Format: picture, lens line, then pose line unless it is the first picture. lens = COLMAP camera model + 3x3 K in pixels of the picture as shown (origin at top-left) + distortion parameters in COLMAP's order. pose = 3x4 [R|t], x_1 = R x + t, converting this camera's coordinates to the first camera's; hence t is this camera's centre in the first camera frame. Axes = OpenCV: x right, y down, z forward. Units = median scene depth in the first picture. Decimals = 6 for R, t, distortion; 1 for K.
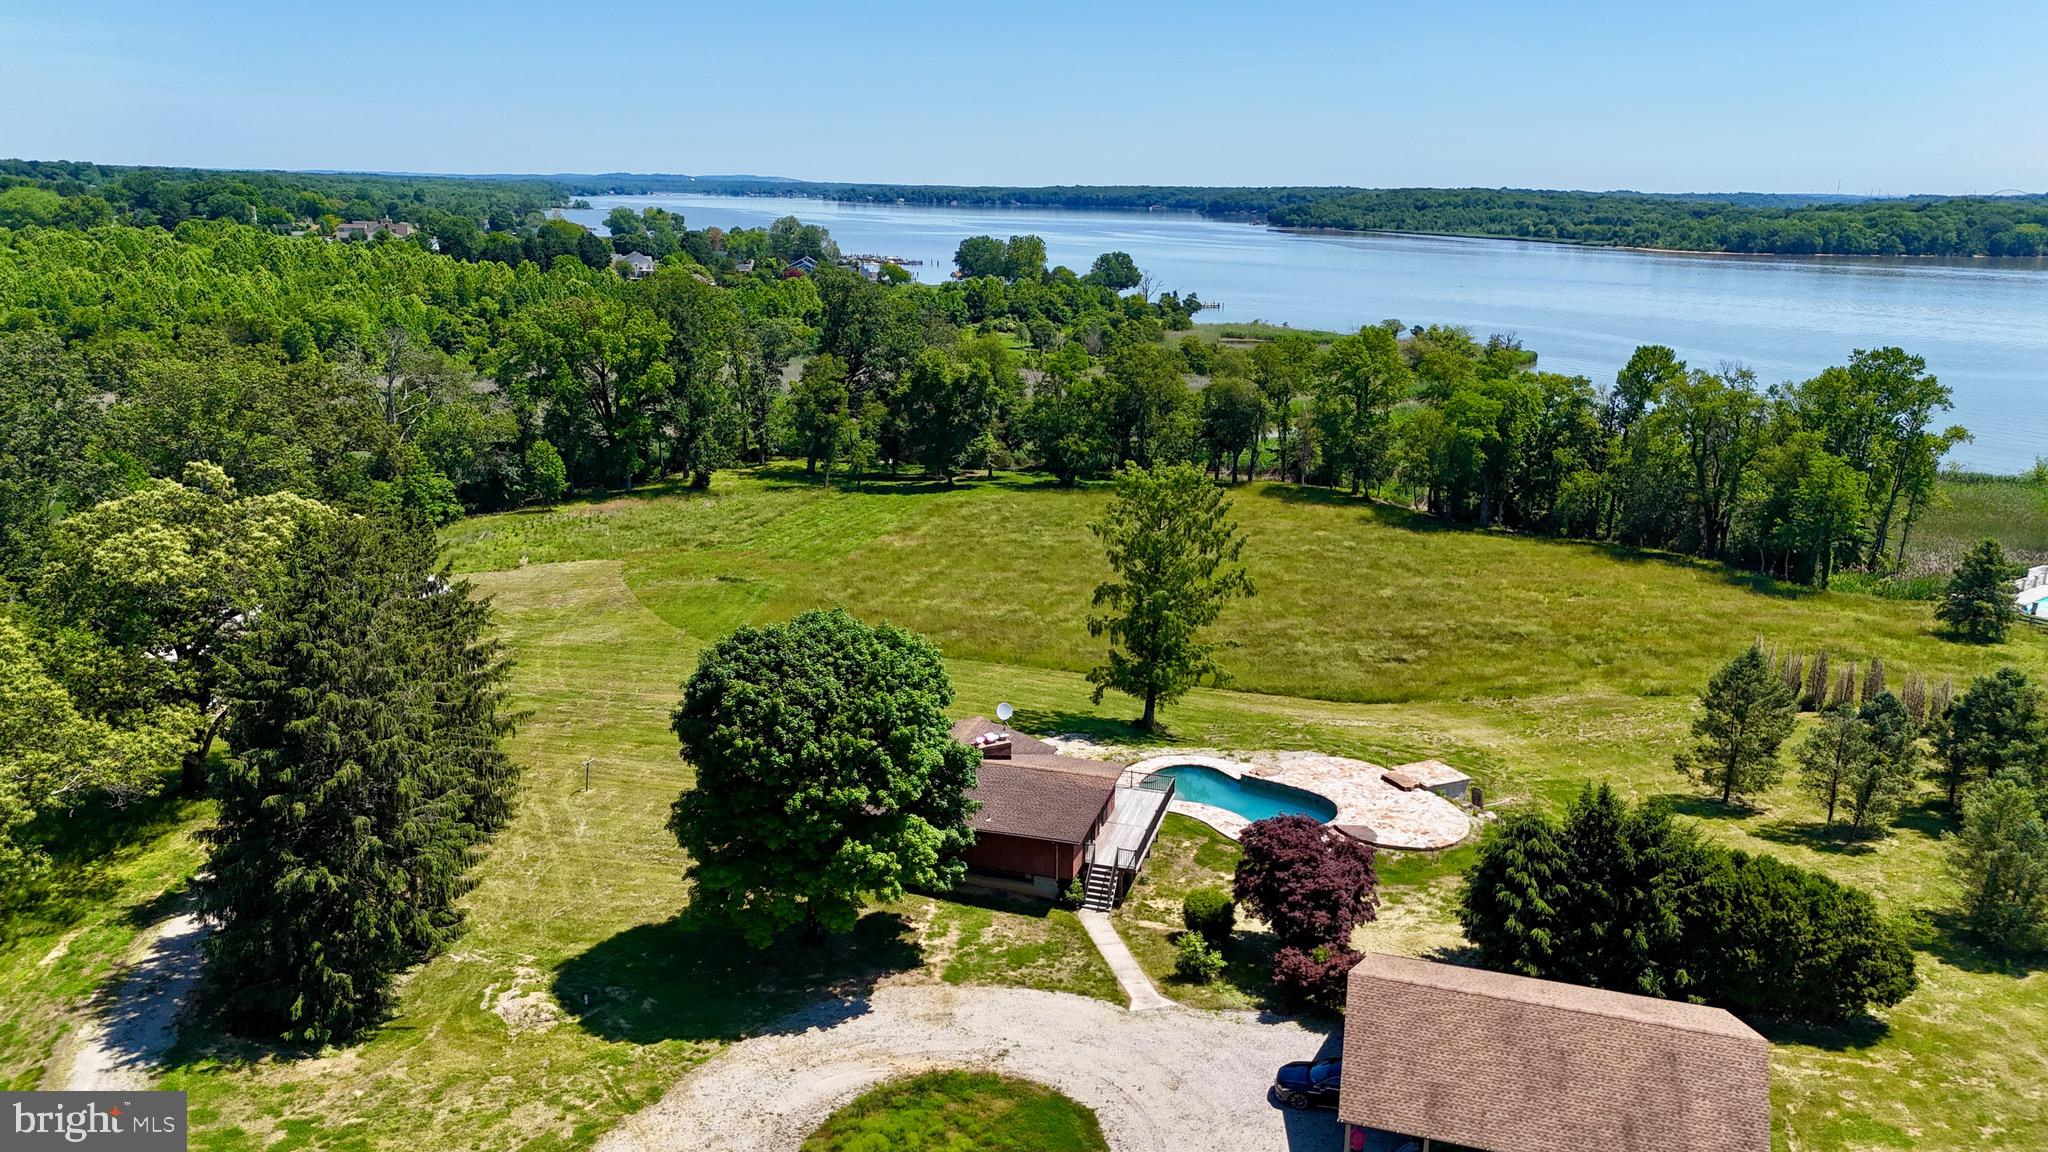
lens RADIAL K [[1511.5, 0, 1027.0], [0, 1511.5, 569.8], [0, 0, 1]] dist [0.071919, -0.080855]
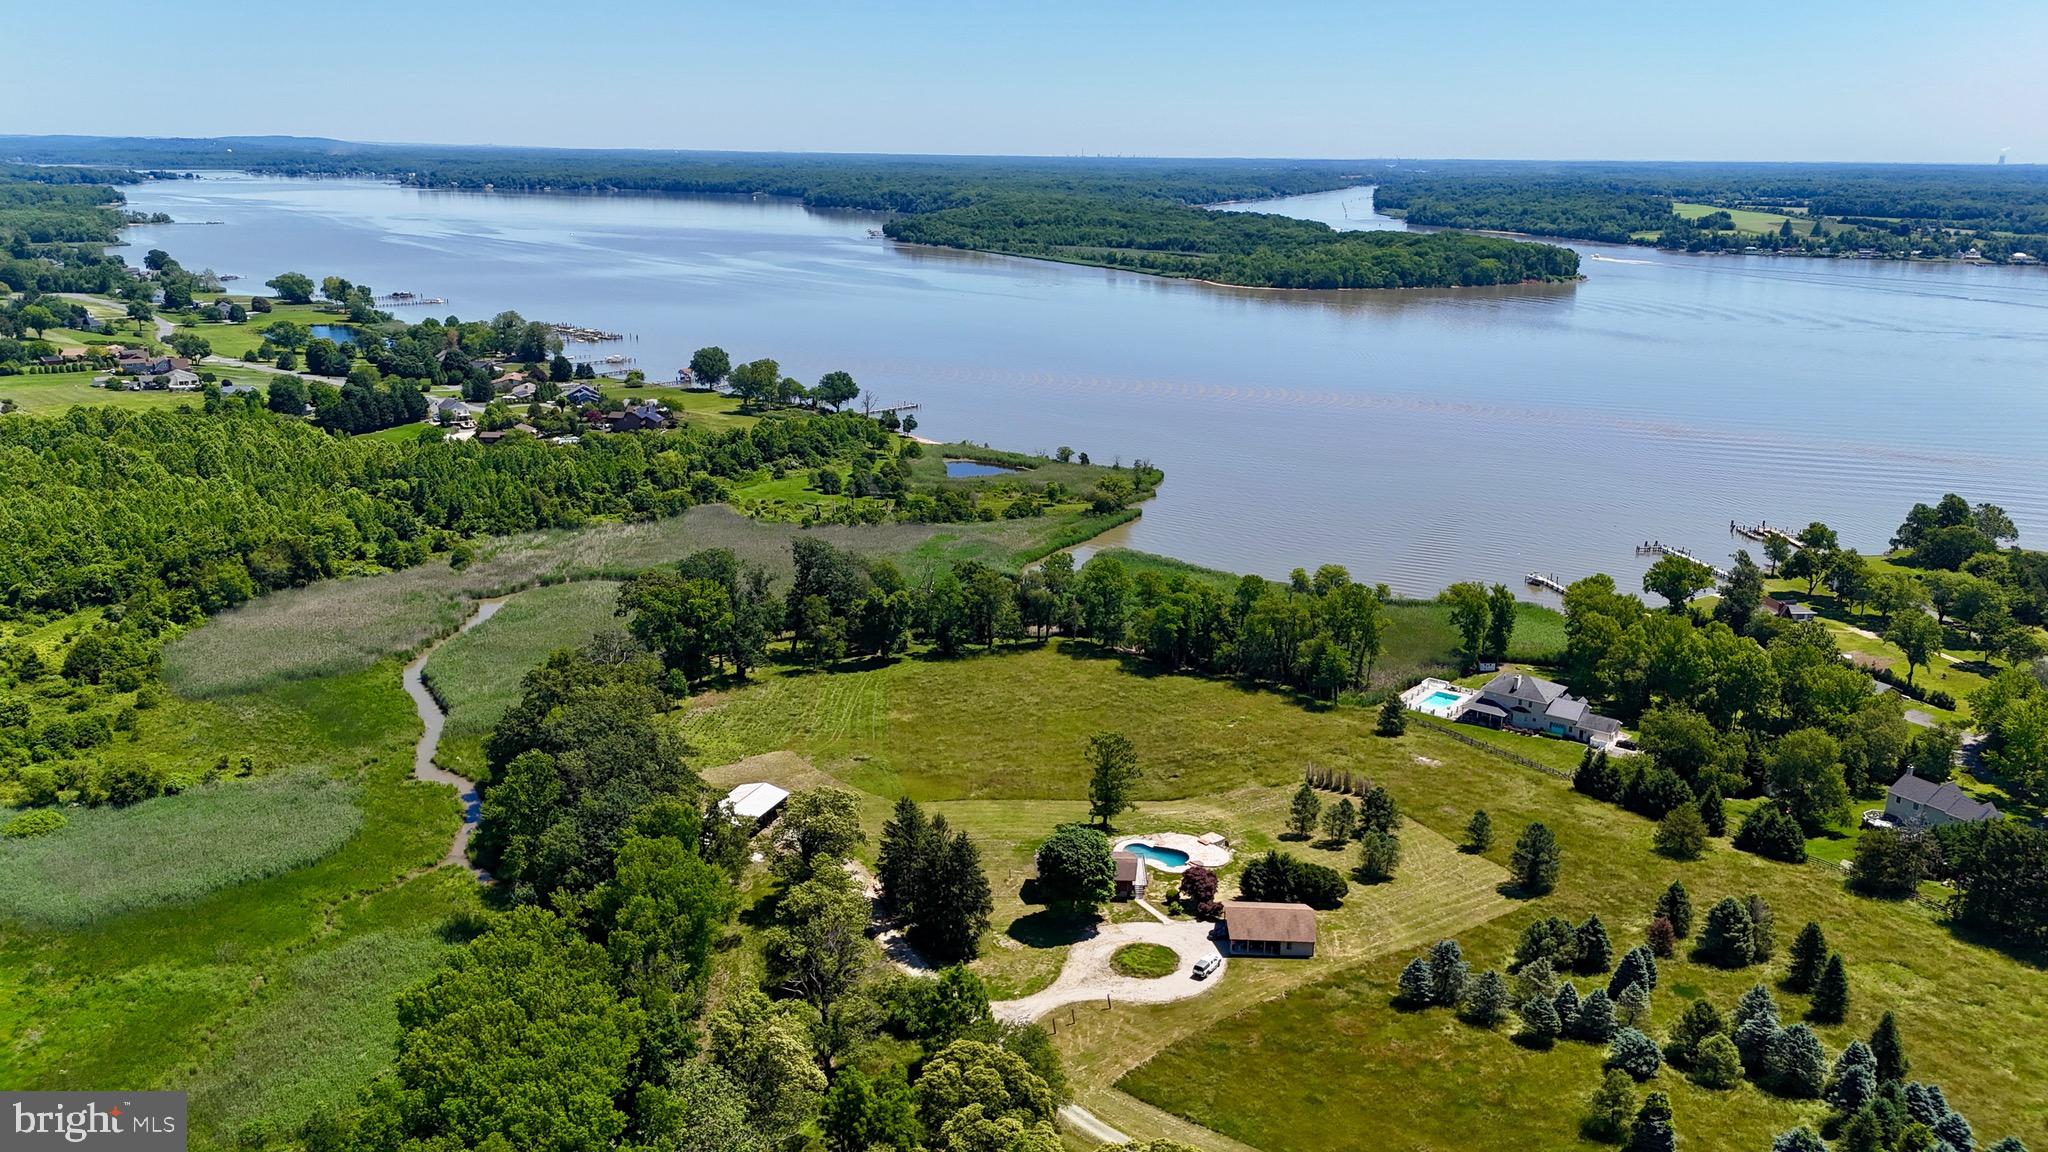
lens RADIAL K [[1511.5, 0, 1025.6], [0, 1511.5, 571.1], [0, 0, 1]] dist [0.071919, -0.080855]
pose [[0.964608, -0.073913, 0.253119, -0.457926], [0.066489, 0.997072, 0.037774, -0.299216], [-0.255169, -0.019607, 0.966698, -1.014246]]
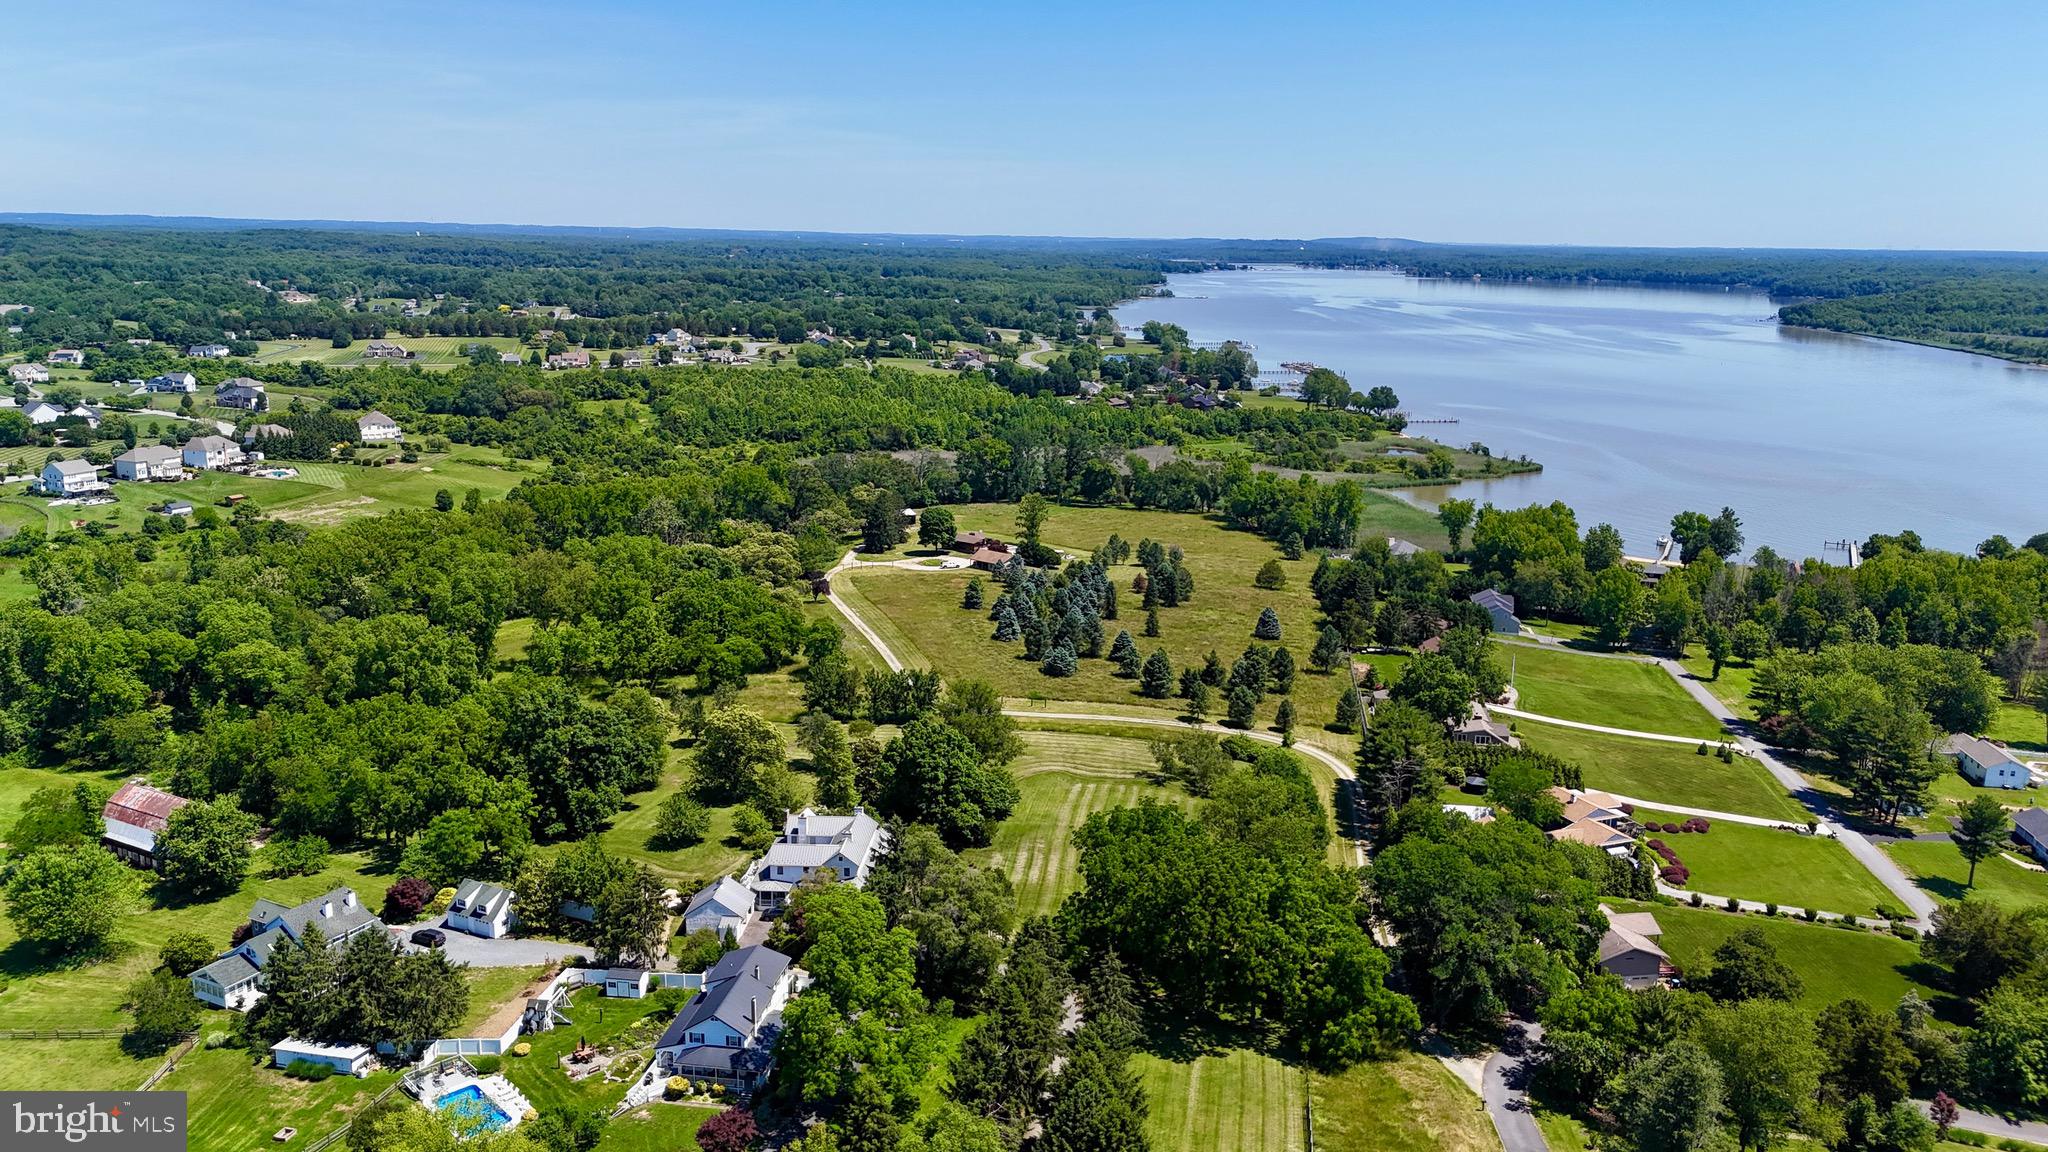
lens RADIAL K [[1511.5, 0, 1013.7], [0, 1511.5, 590.0], [0, 0, 1]] dist [0.071919, -0.080855]
pose [[0.918156, 0.087902, -0.386345, 1.267182], [-0.096271, 0.995352, -0.002325, 0.170407], [0.384346, 0.039329, 0.922351, -2.326034]]
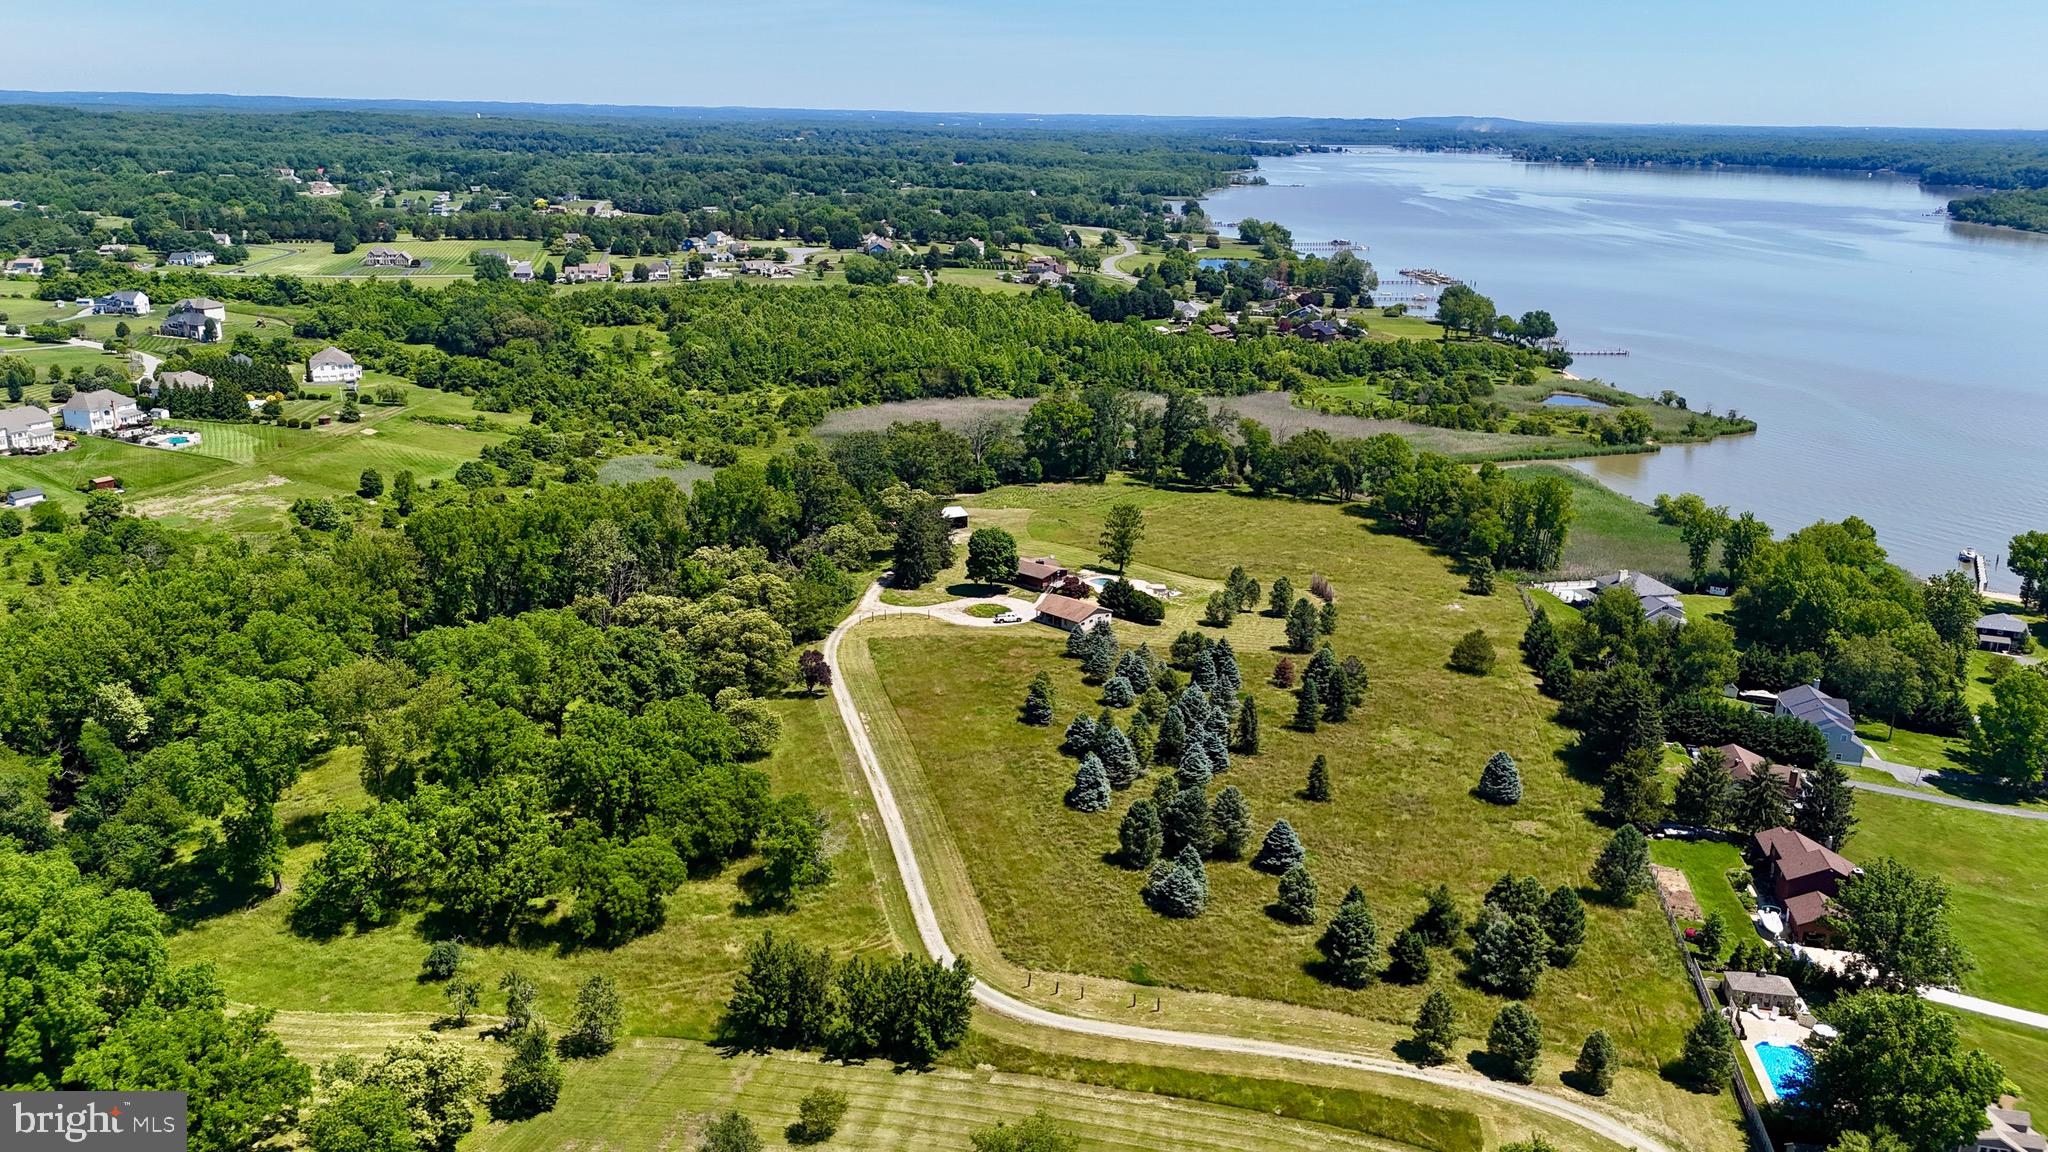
lens RADIAL K [[1511.5, 0, 1014.9], [0, 1511.5, 580.8], [0, 0, 1]] dist [0.071919, -0.080855]
pose [[0.897295, 0.126949, -0.422784, 0.909249], [-0.107164, 0.991749, 0.070352, -0.068682], [0.428226, -0.017819, 0.903496, -1.570236]]
